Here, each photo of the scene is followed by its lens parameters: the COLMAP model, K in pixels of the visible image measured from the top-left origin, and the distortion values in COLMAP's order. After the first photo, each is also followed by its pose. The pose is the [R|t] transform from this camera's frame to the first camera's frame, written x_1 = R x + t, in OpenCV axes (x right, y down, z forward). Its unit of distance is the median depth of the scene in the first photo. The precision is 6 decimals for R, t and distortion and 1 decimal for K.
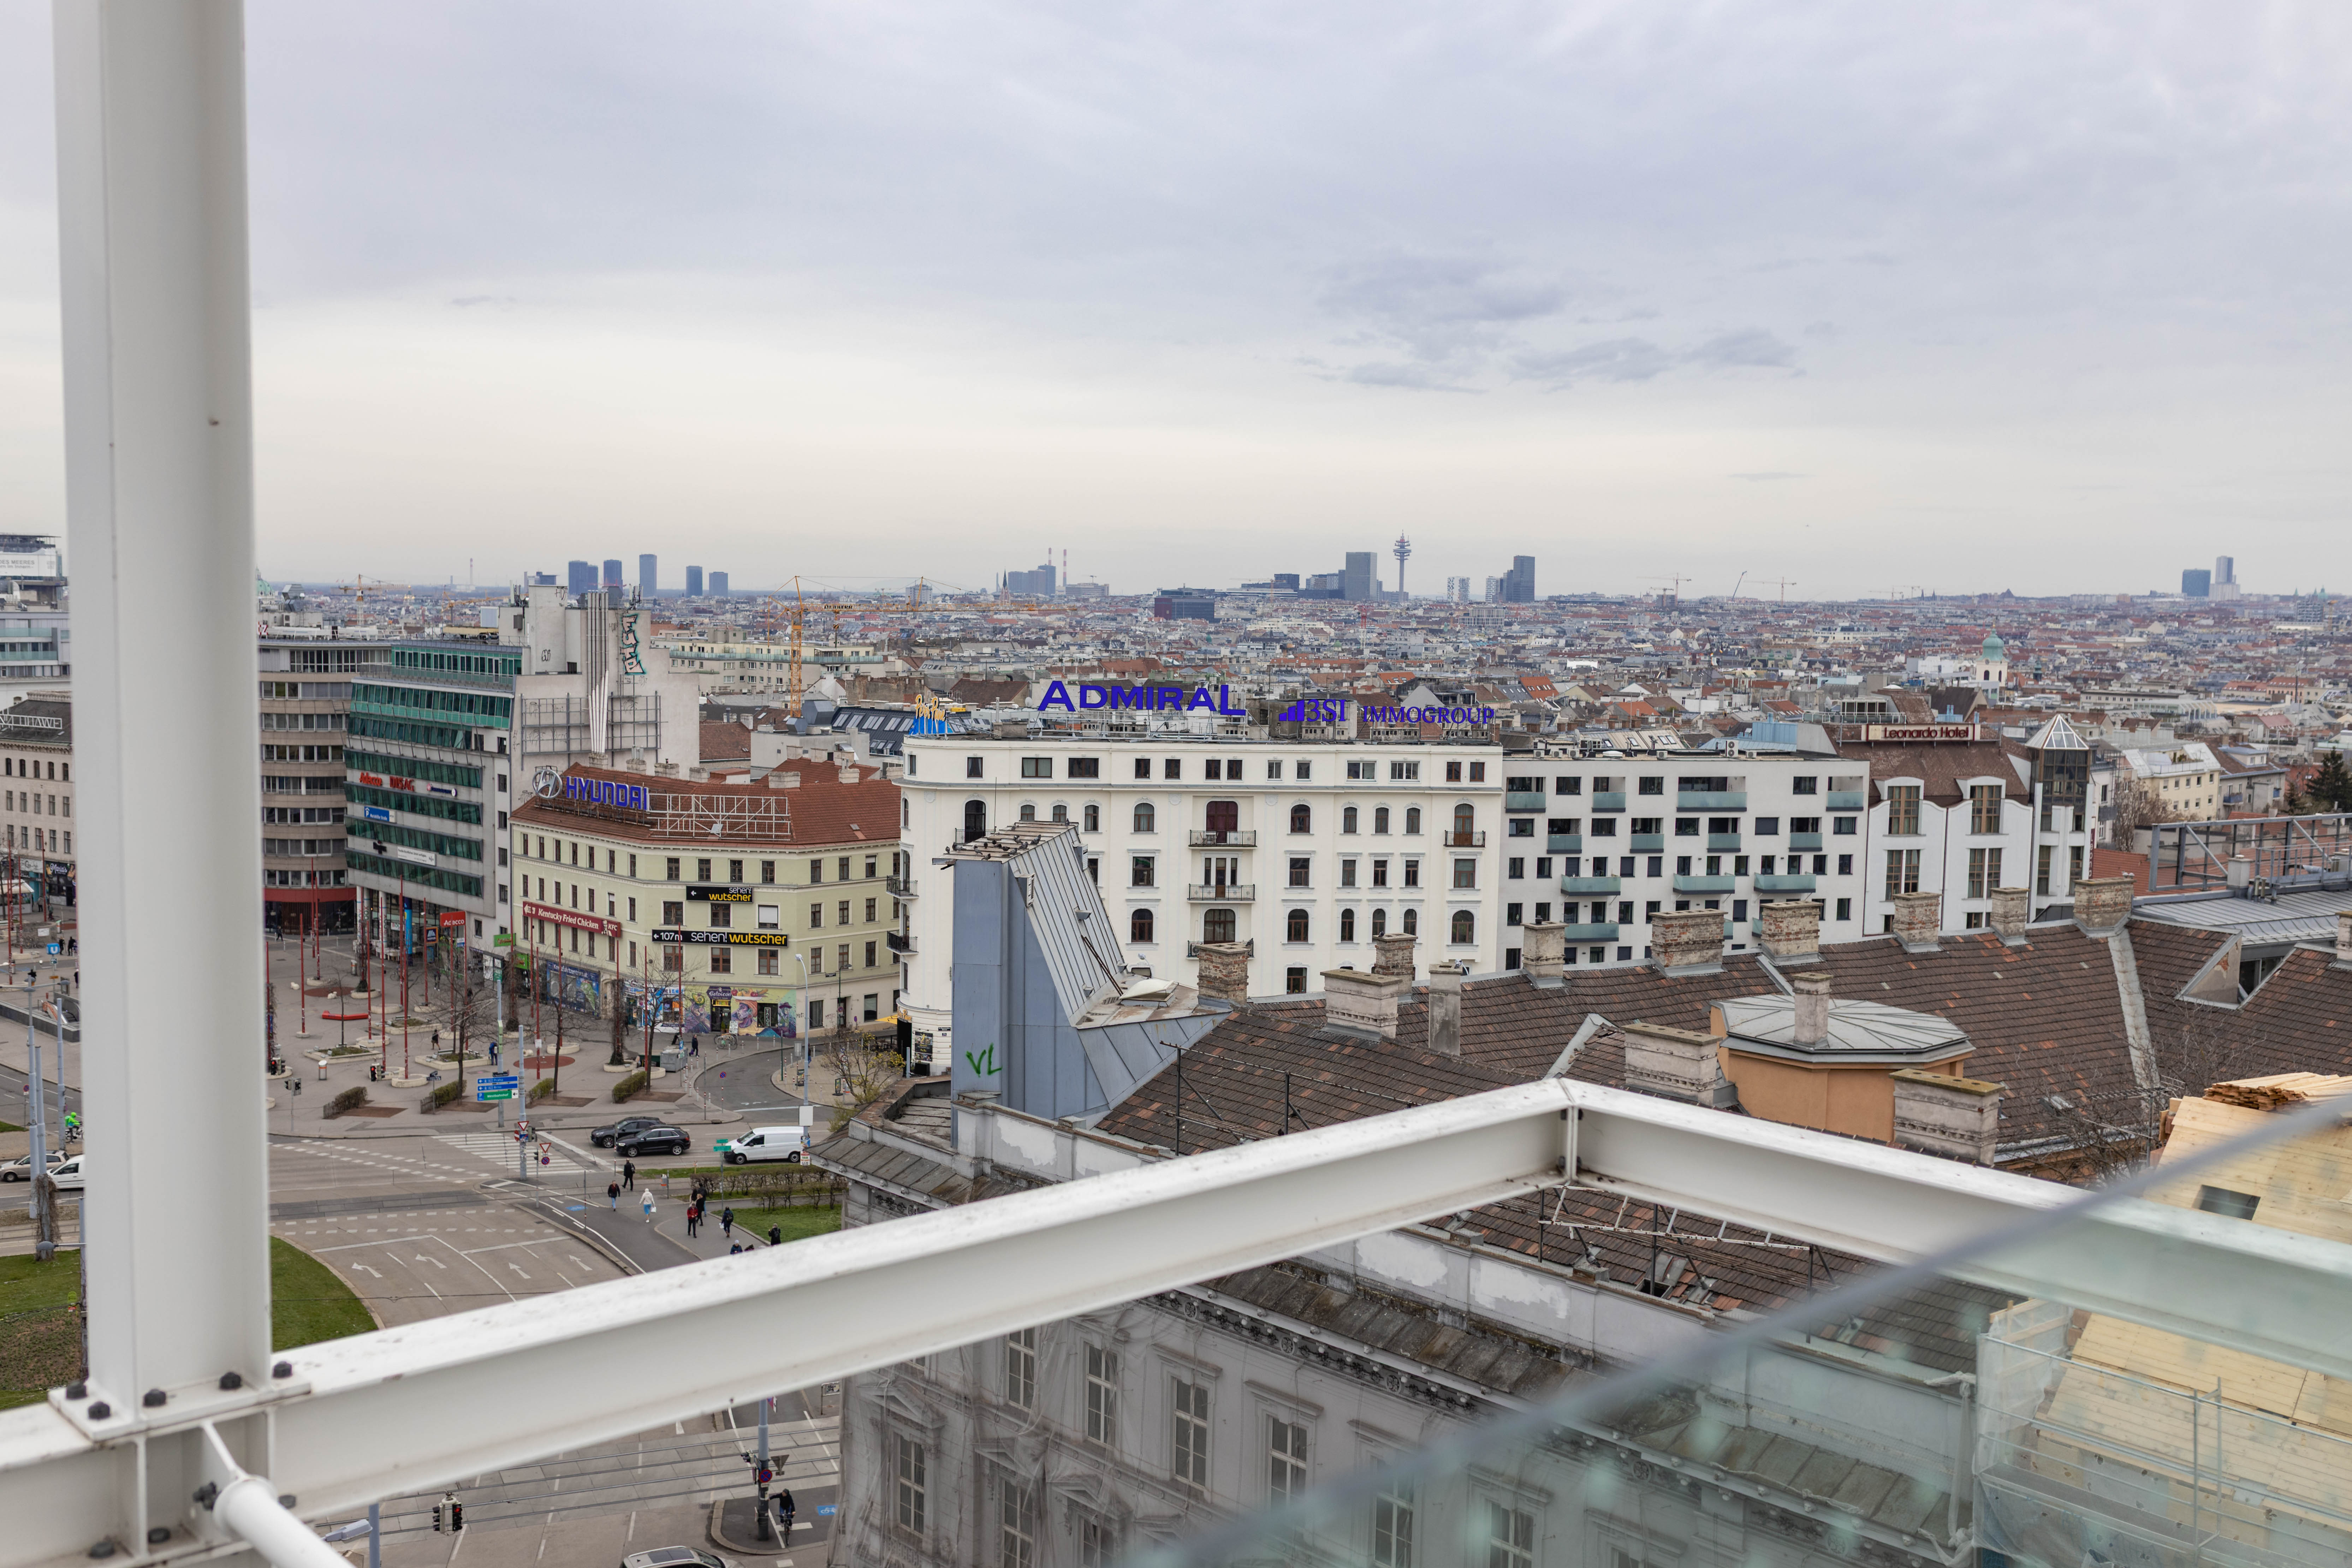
lens RADIAL K [[2218.8, 0, 1159.6], [0, 2218.8, 774.4], [0, 0, 1]] dist [-0.004488, 0.007305]
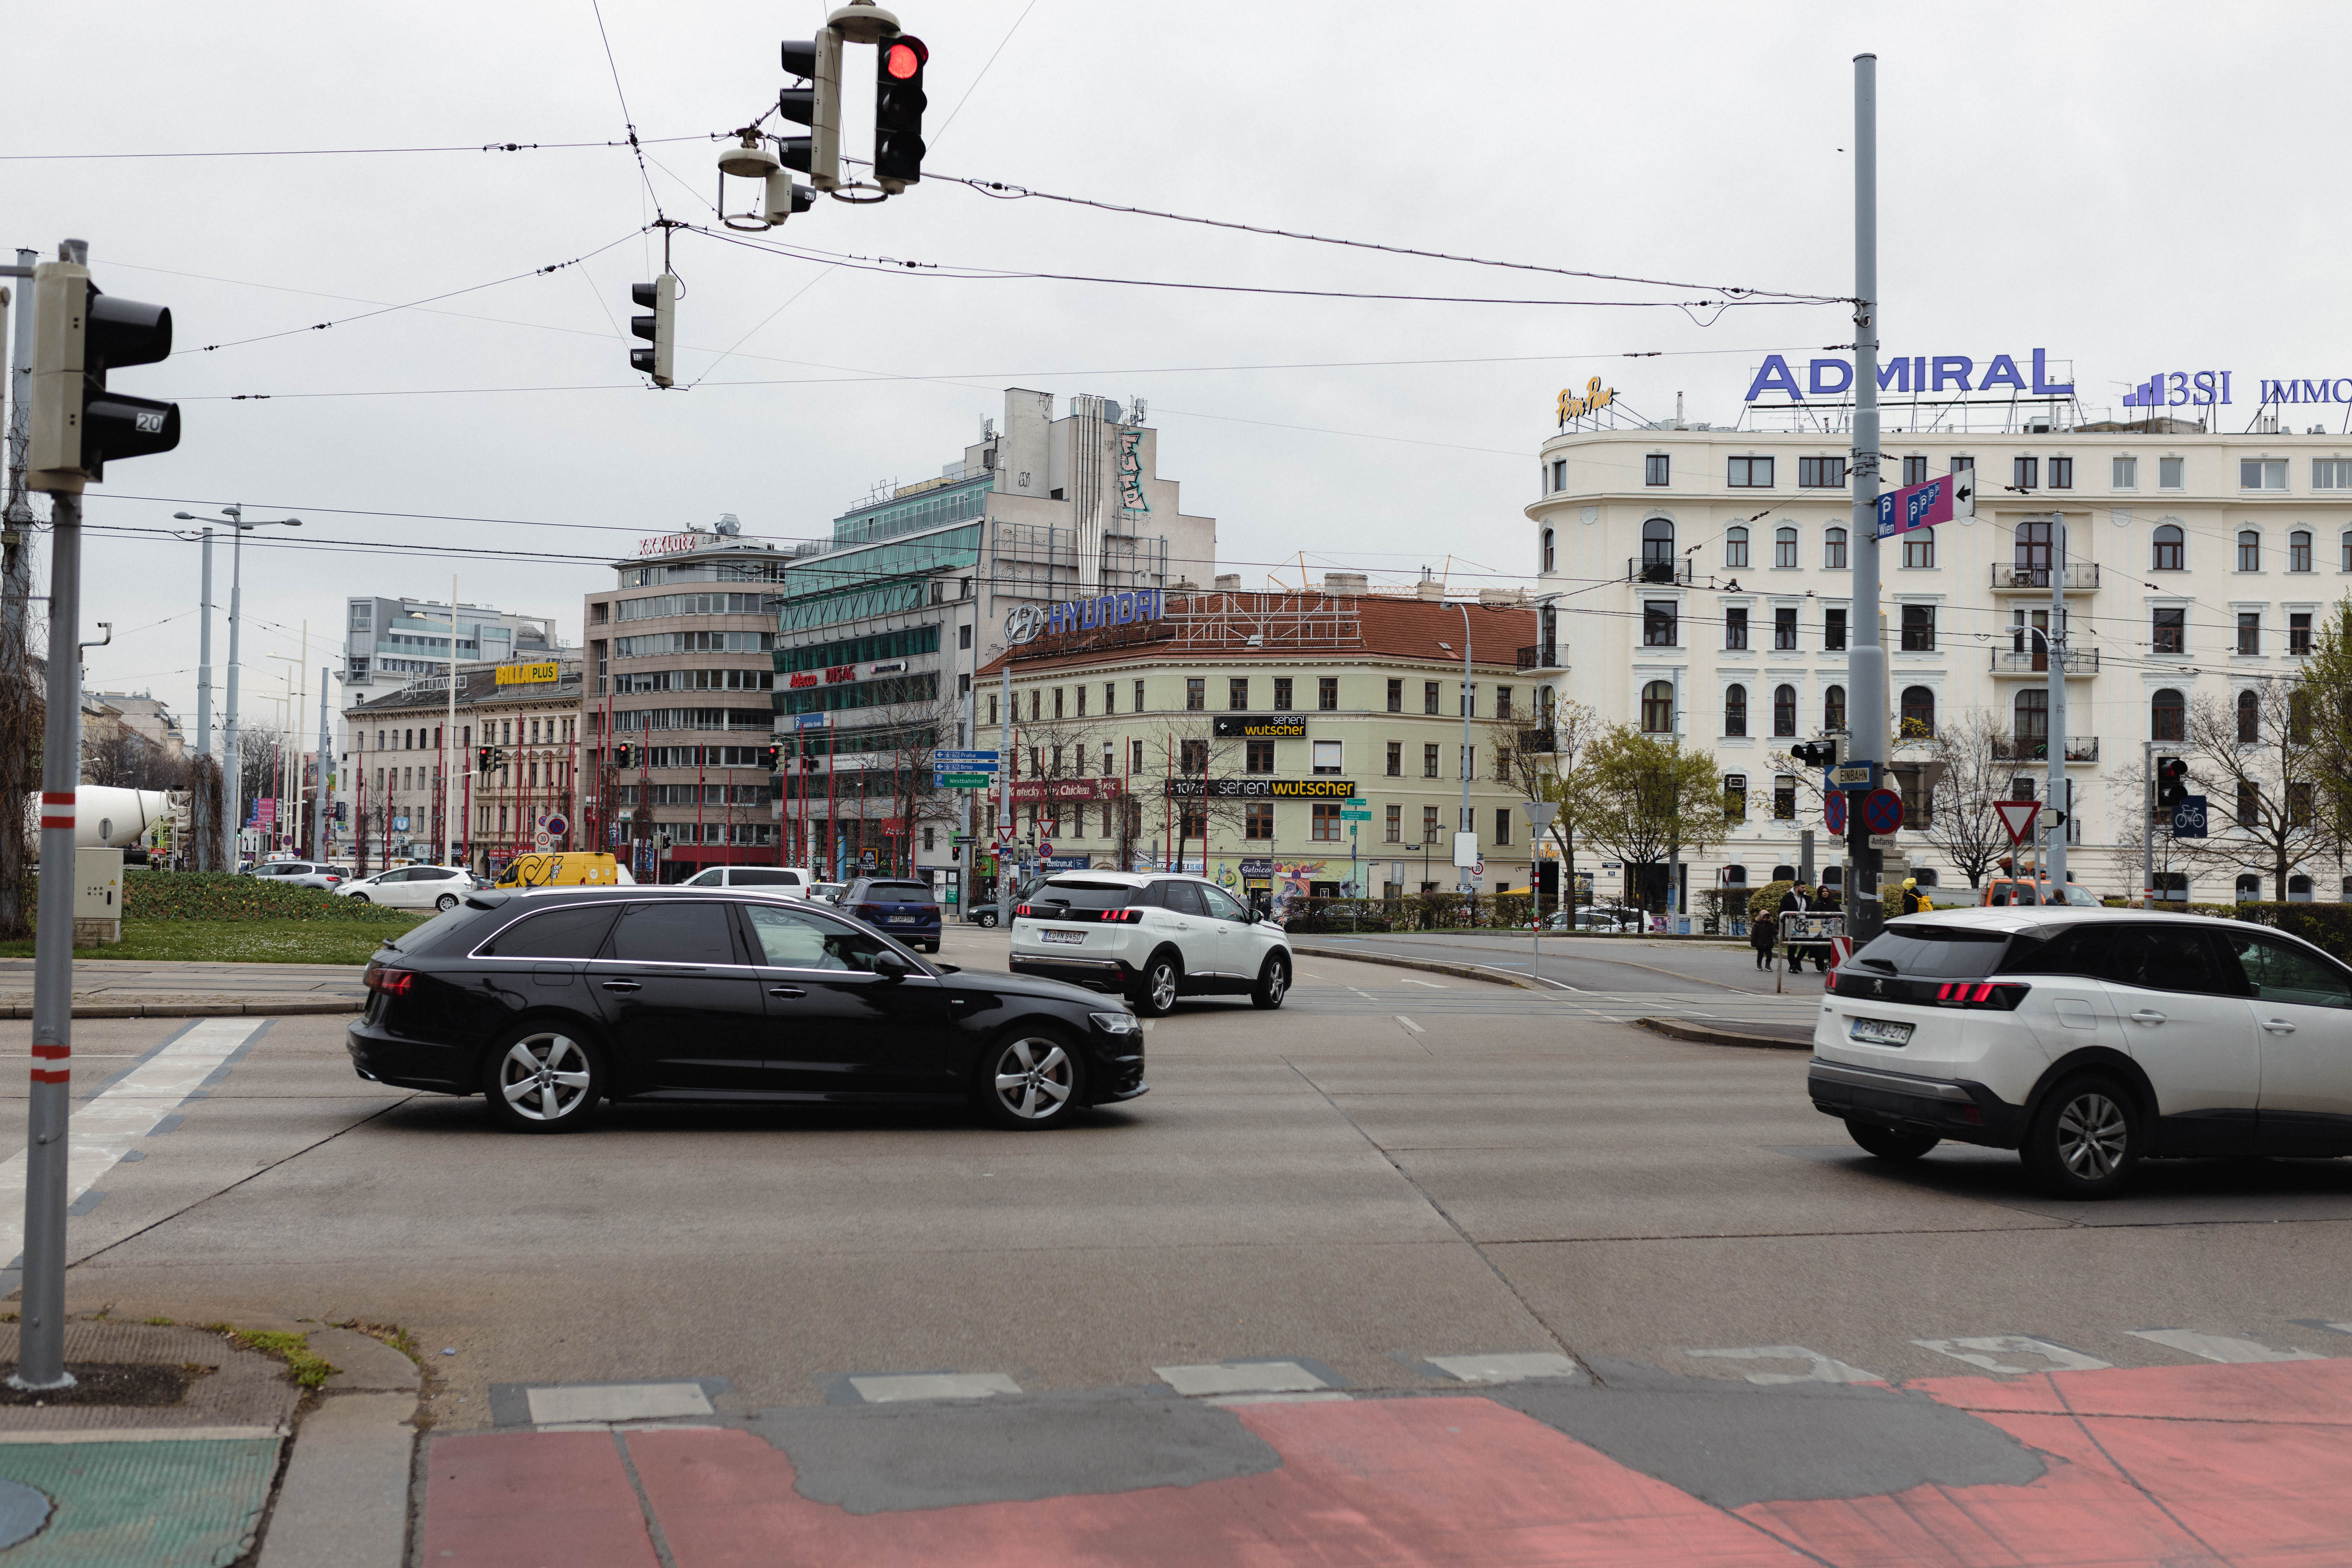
lens RADIAL K [[2201.2, 0, 1180.4], [0, 2201.2, 776.2], [0, 0, 1]] dist [-0.001941, -0.001146]
pose [[0.983420, -0.006501, -0.181228, -0.090380], [-0.015267, 0.992841, -0.118462, 0.145288], [0.180701, 0.119265, 0.976280, 0.292155]]
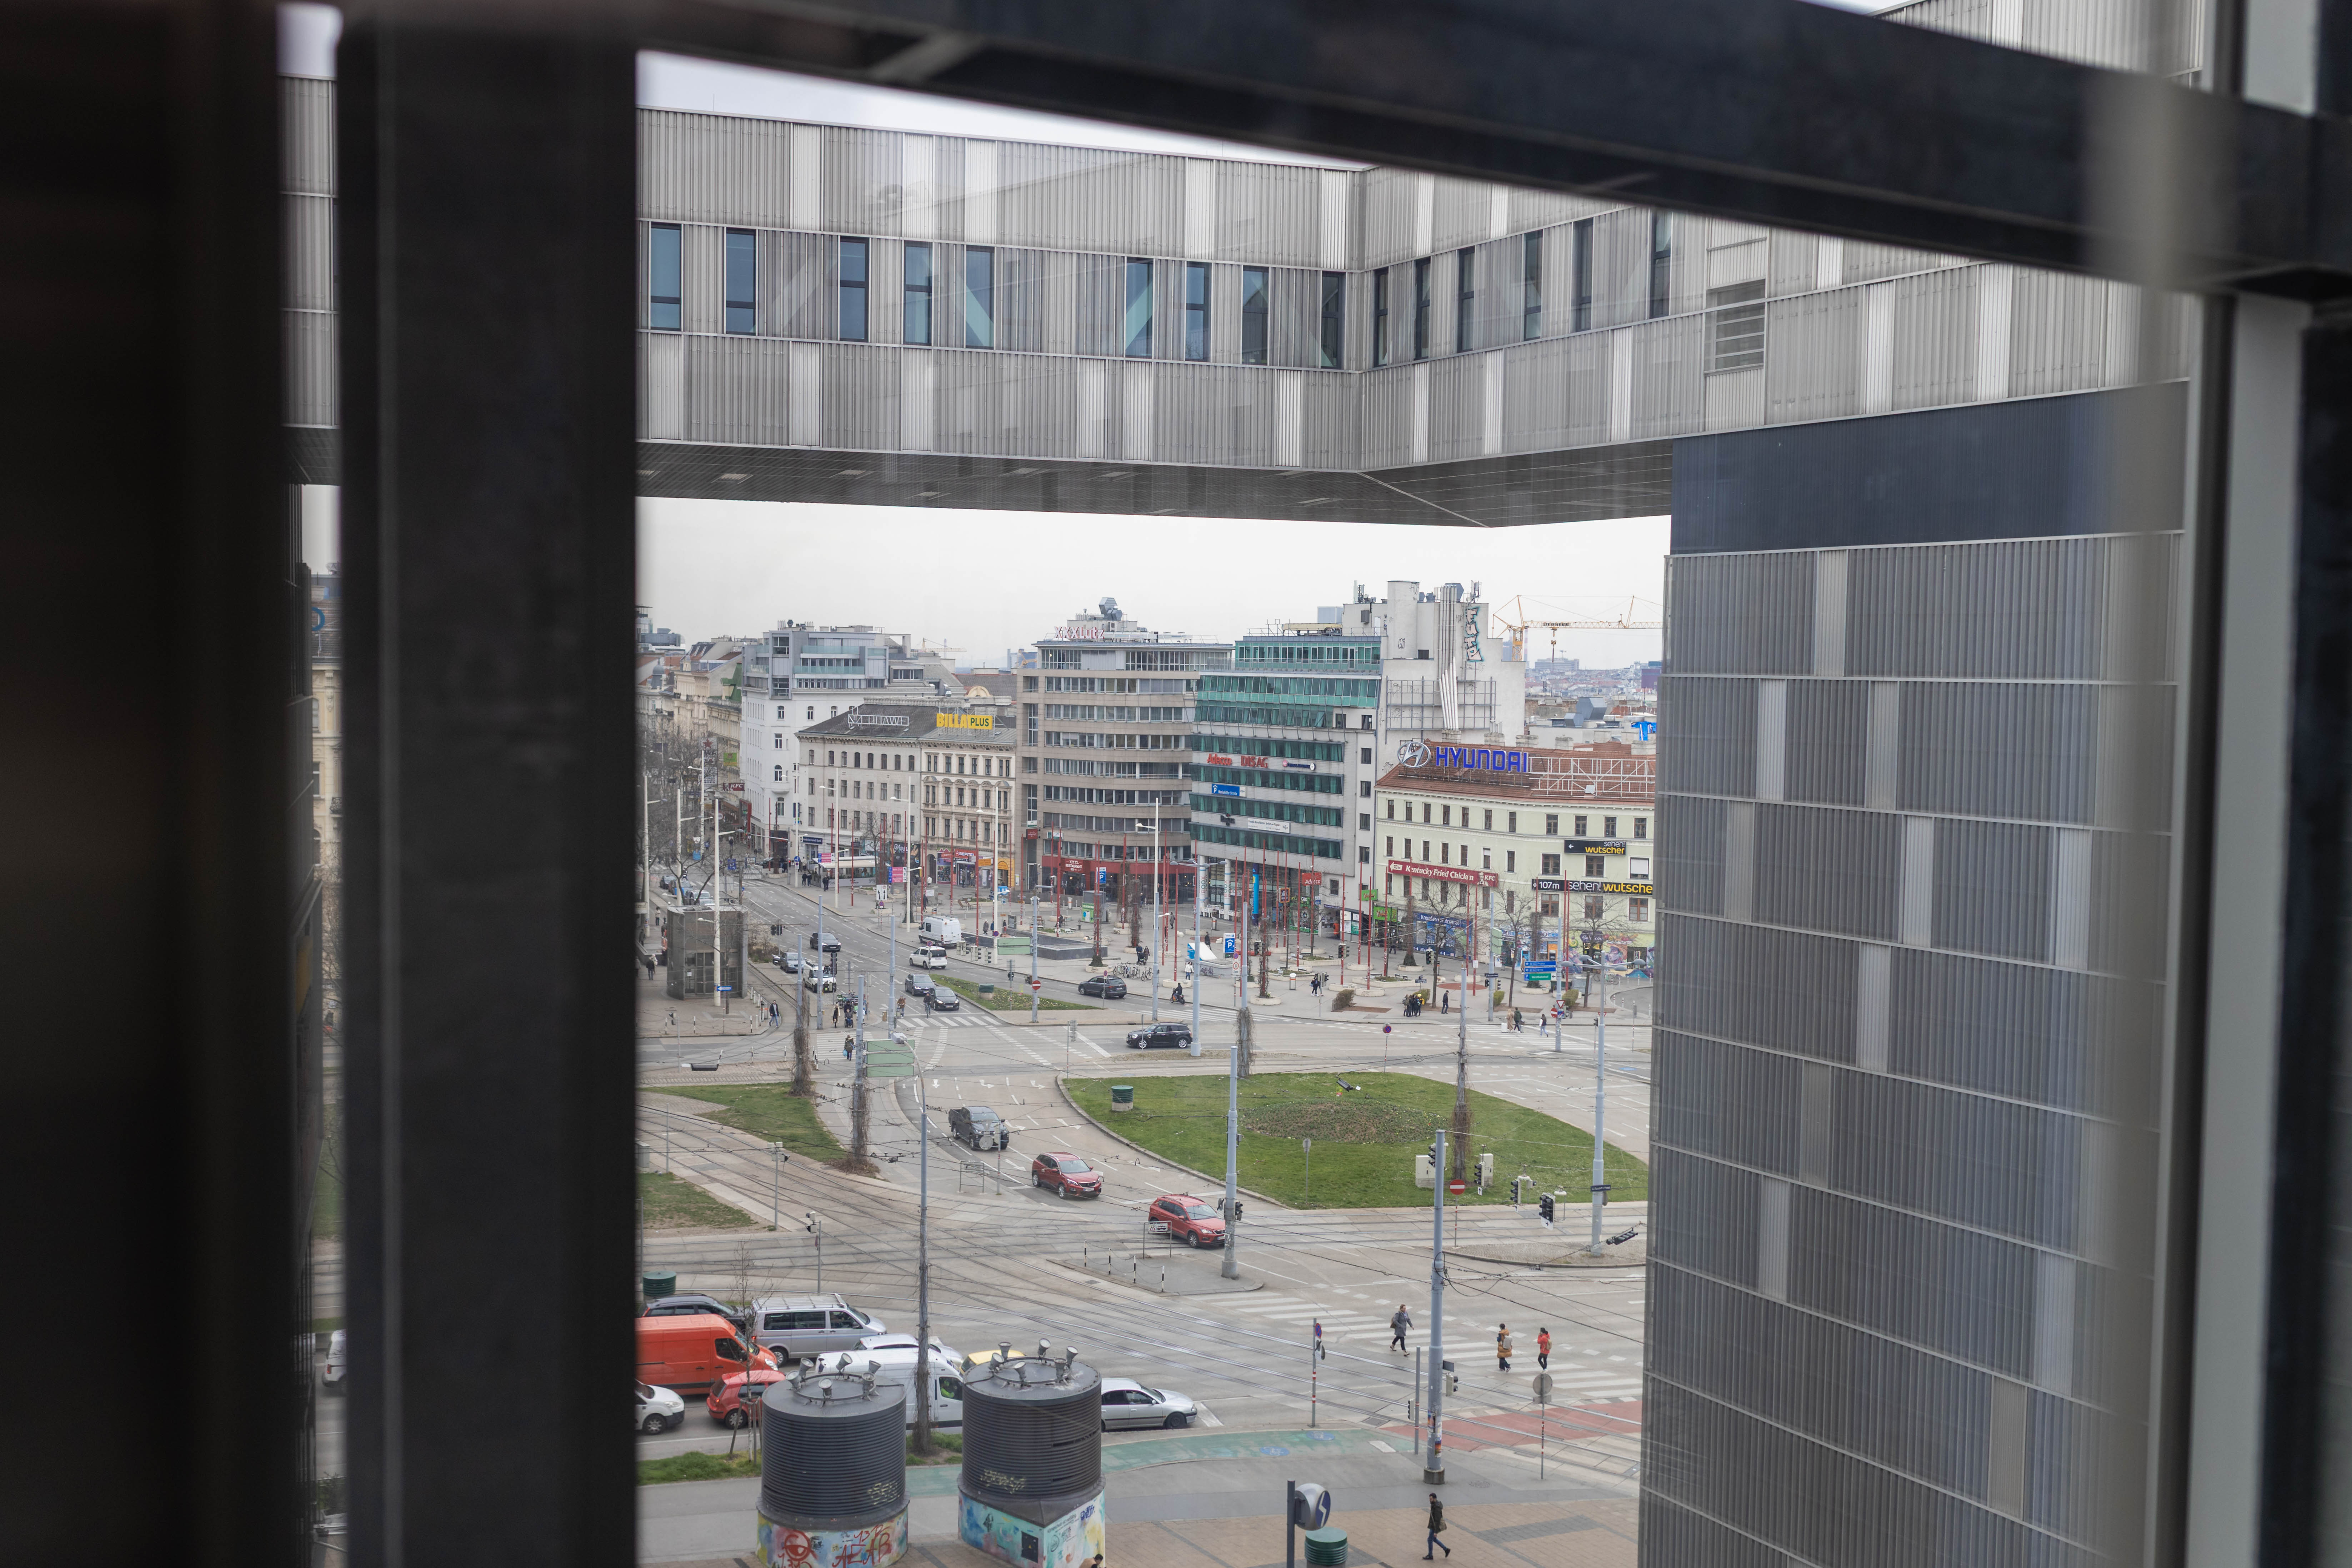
lens RADIAL K [[2247.9, 0, 1167.5], [0, 2247.9, 781.8], [0, 0, 1]] dist [-0.013771, -0.005267]
pose [[0.979403, 0.006581, -0.201810, -0.171247], [-0.012873, 0.999470, -0.029883, 0.054516], [0.201506, 0.031866, 0.978969, -0.140841]]
